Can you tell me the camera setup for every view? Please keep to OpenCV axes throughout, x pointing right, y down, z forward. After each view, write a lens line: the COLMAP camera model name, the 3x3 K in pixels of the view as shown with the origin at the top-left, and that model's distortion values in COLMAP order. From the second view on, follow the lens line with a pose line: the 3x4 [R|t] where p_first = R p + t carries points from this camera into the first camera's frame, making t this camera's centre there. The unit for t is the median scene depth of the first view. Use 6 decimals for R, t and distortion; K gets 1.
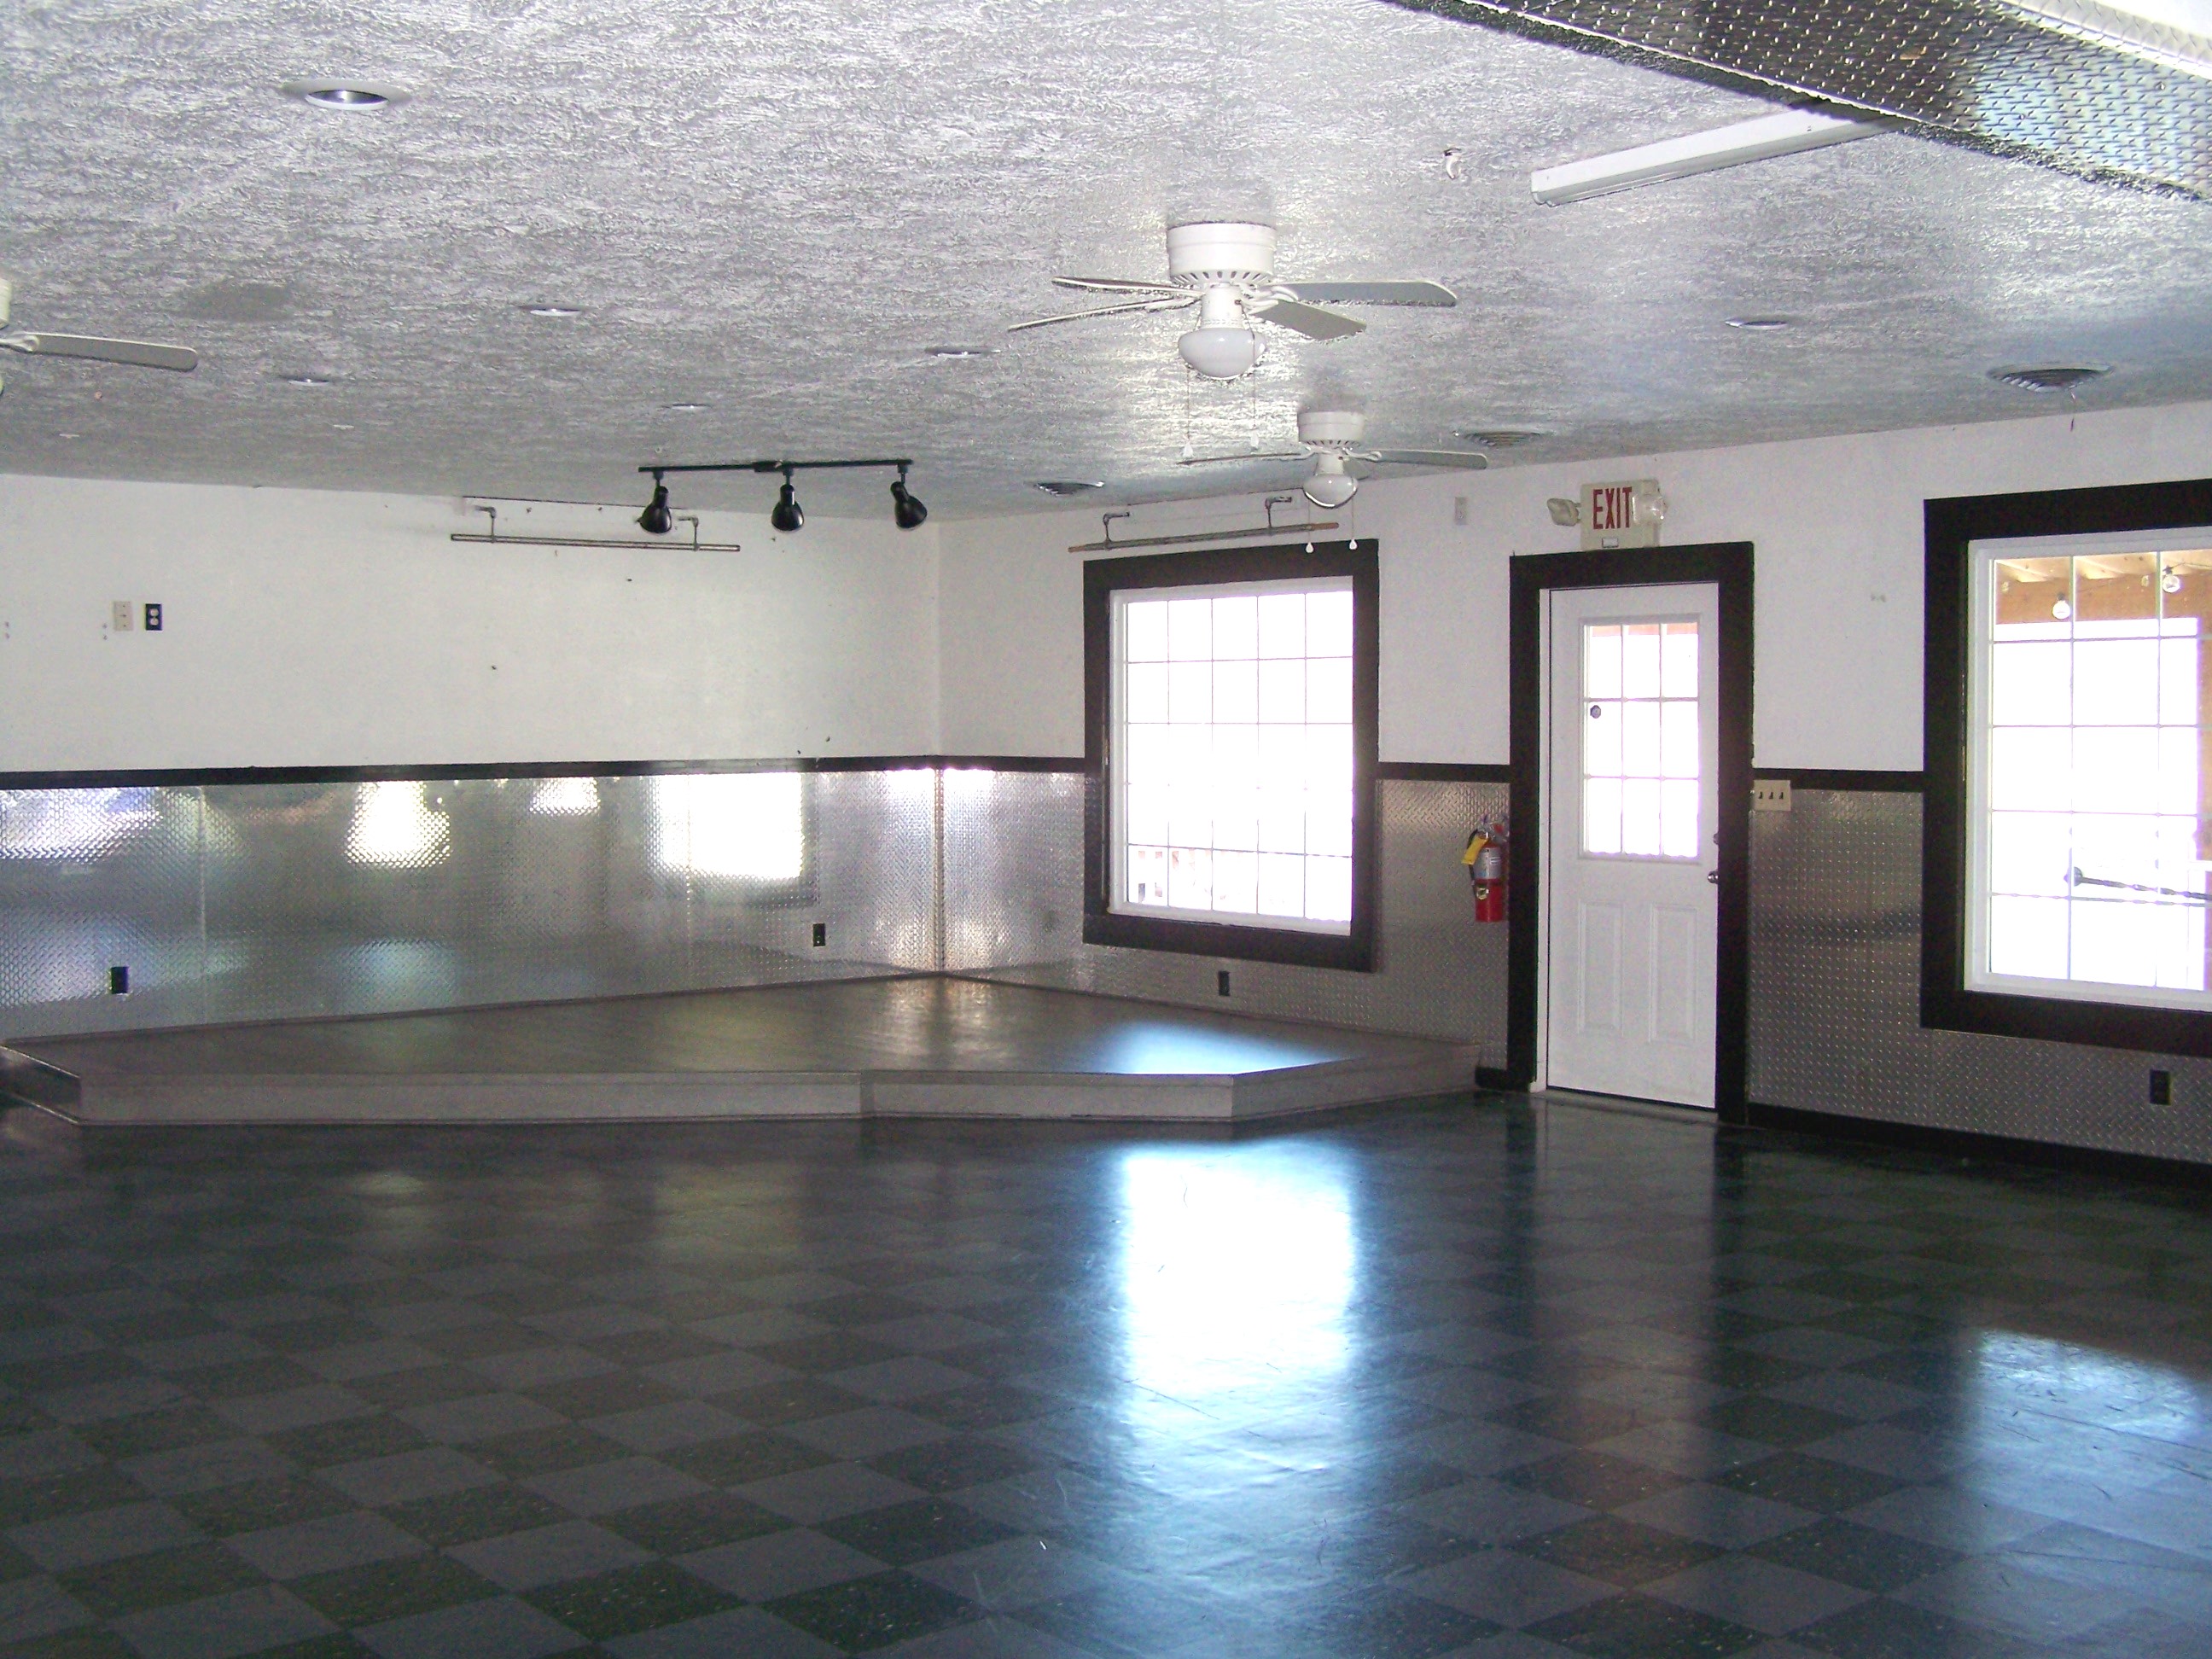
lens RADIAL K [[2580.2, 0, 1098.6], [0, 2580.2, 827.6], [0, 0, 1]] dist [-0.109684, 0.000000]
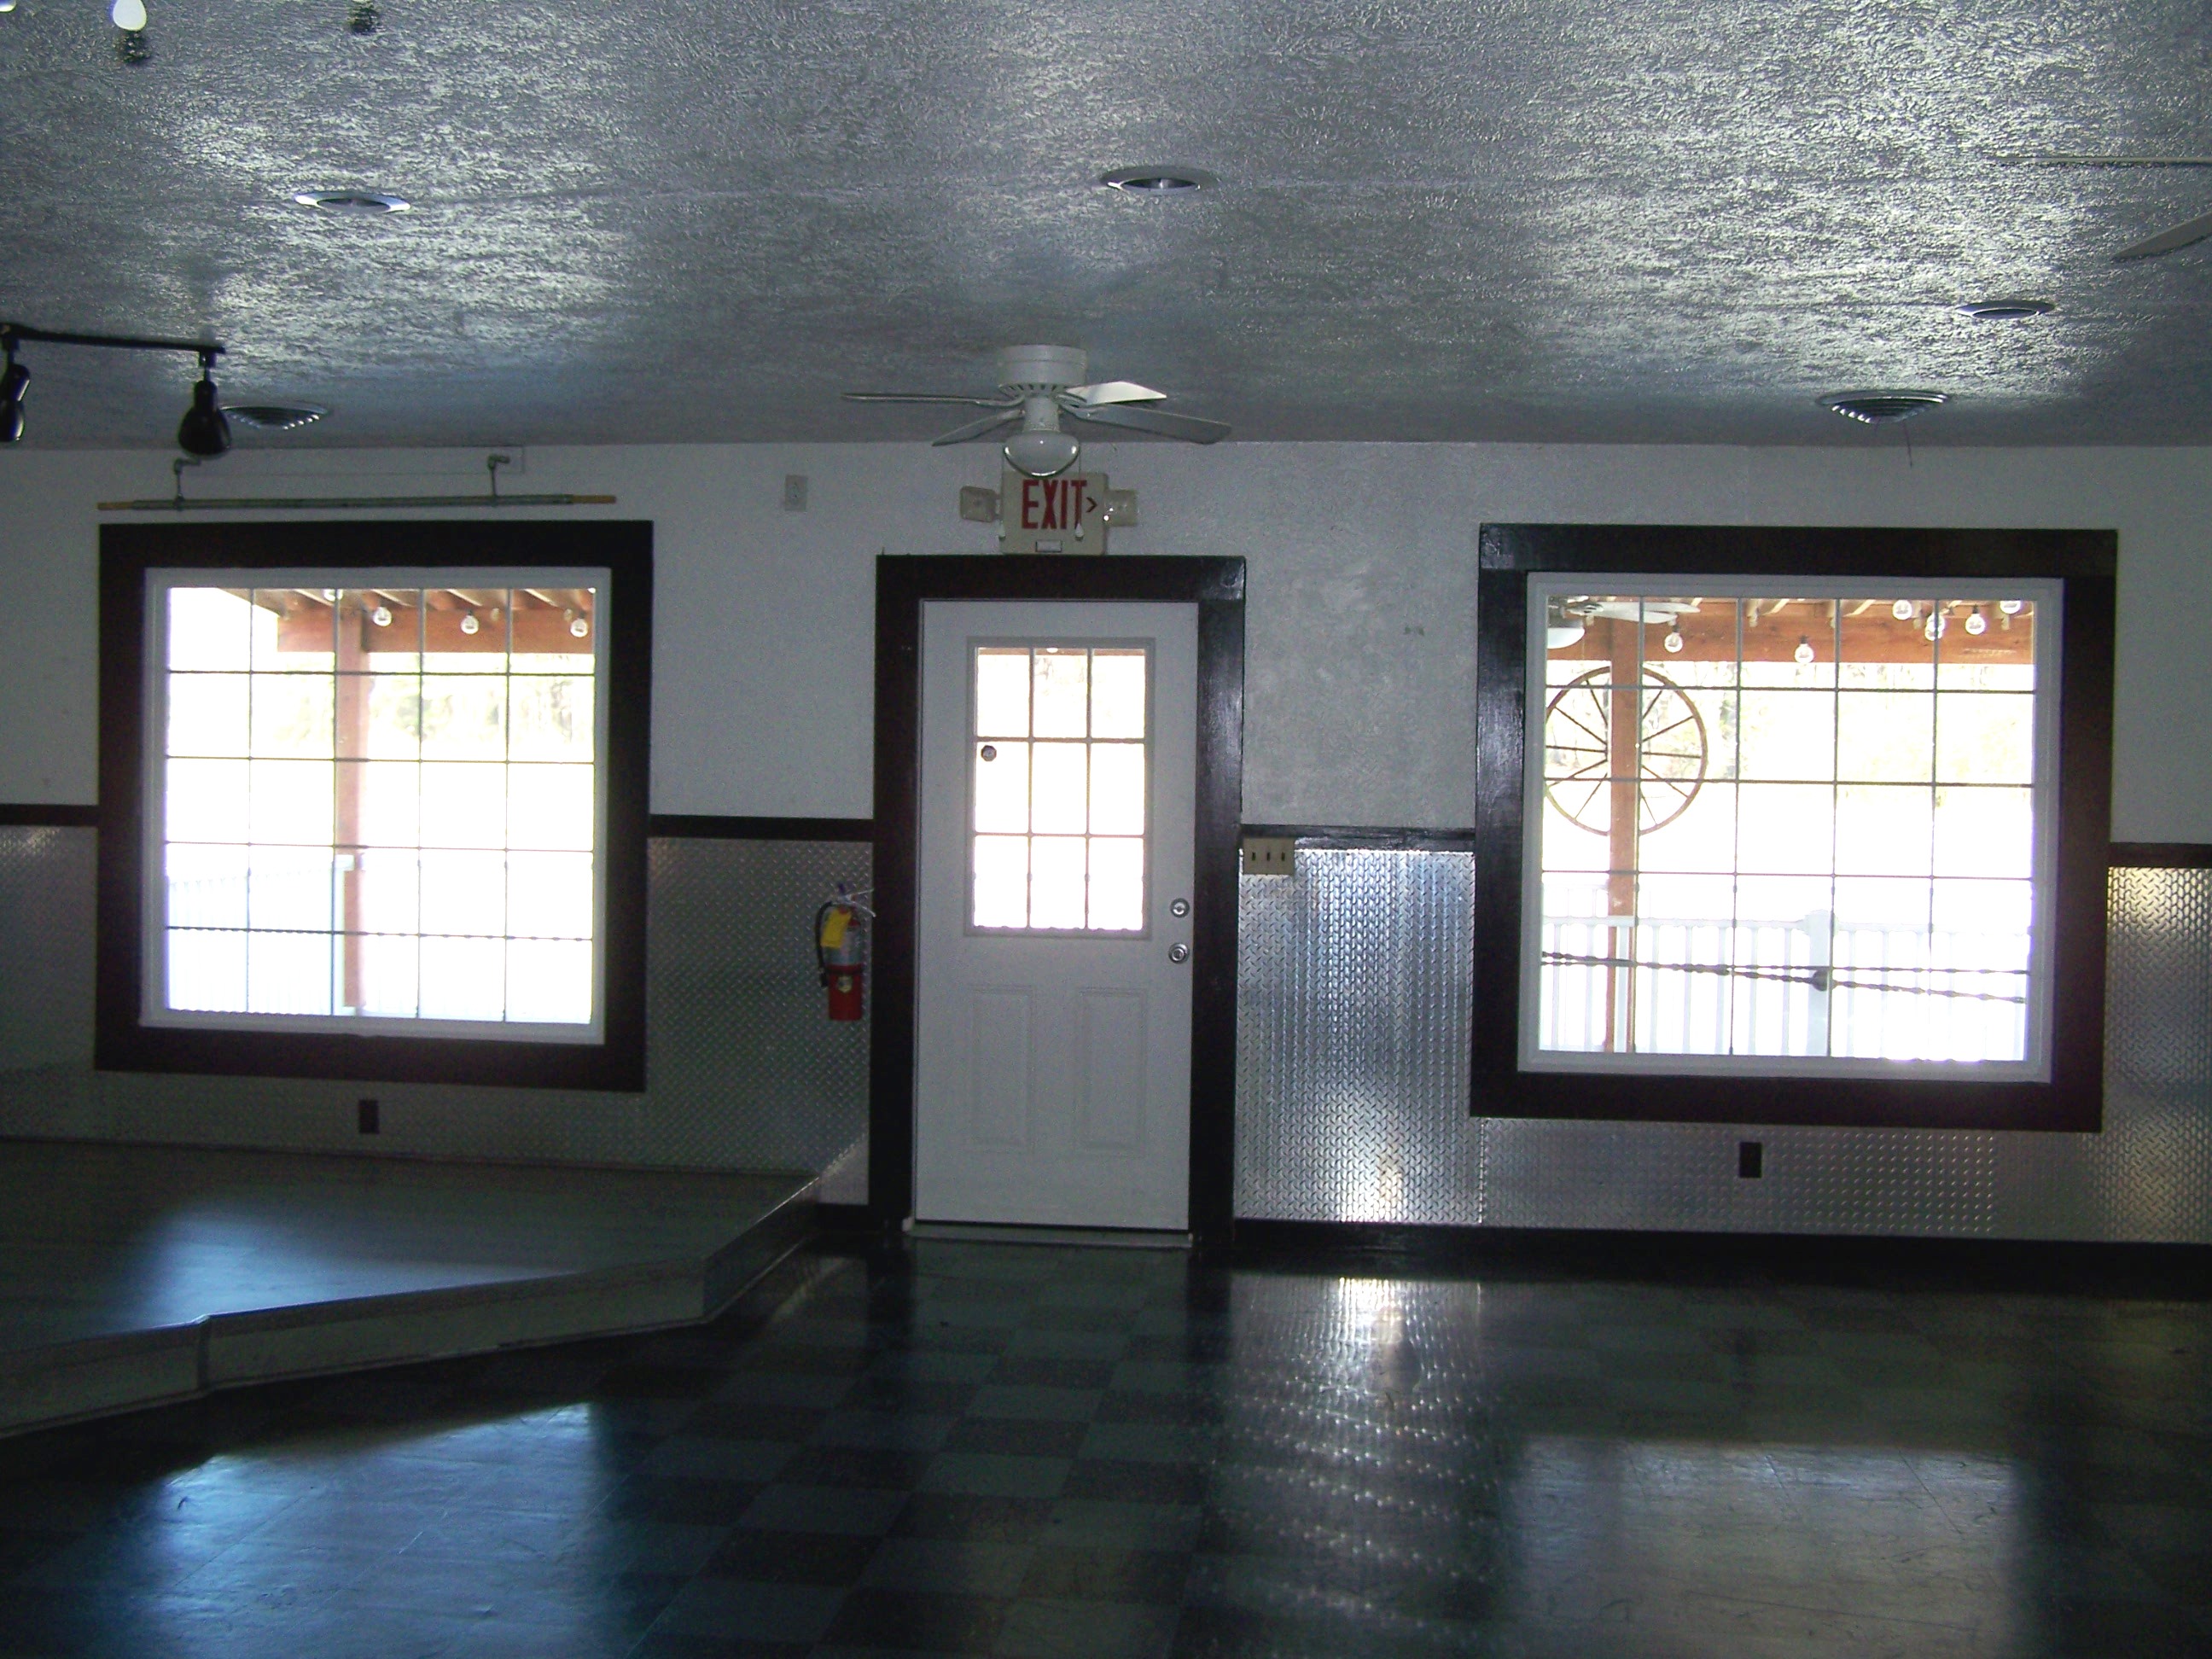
lens RADIAL K [[2580.2, 0, 1102.7], [0, 2580.2, 825.7], [0, 0, 1]] dist [-0.109684, 0.000000]
pose [[0.726062, -0.004737, 0.687613, -0.340379], [0.013229, 0.999887, -0.007081, -0.016017], [-0.687502, 0.014237, 0.726043, 0.384328]]
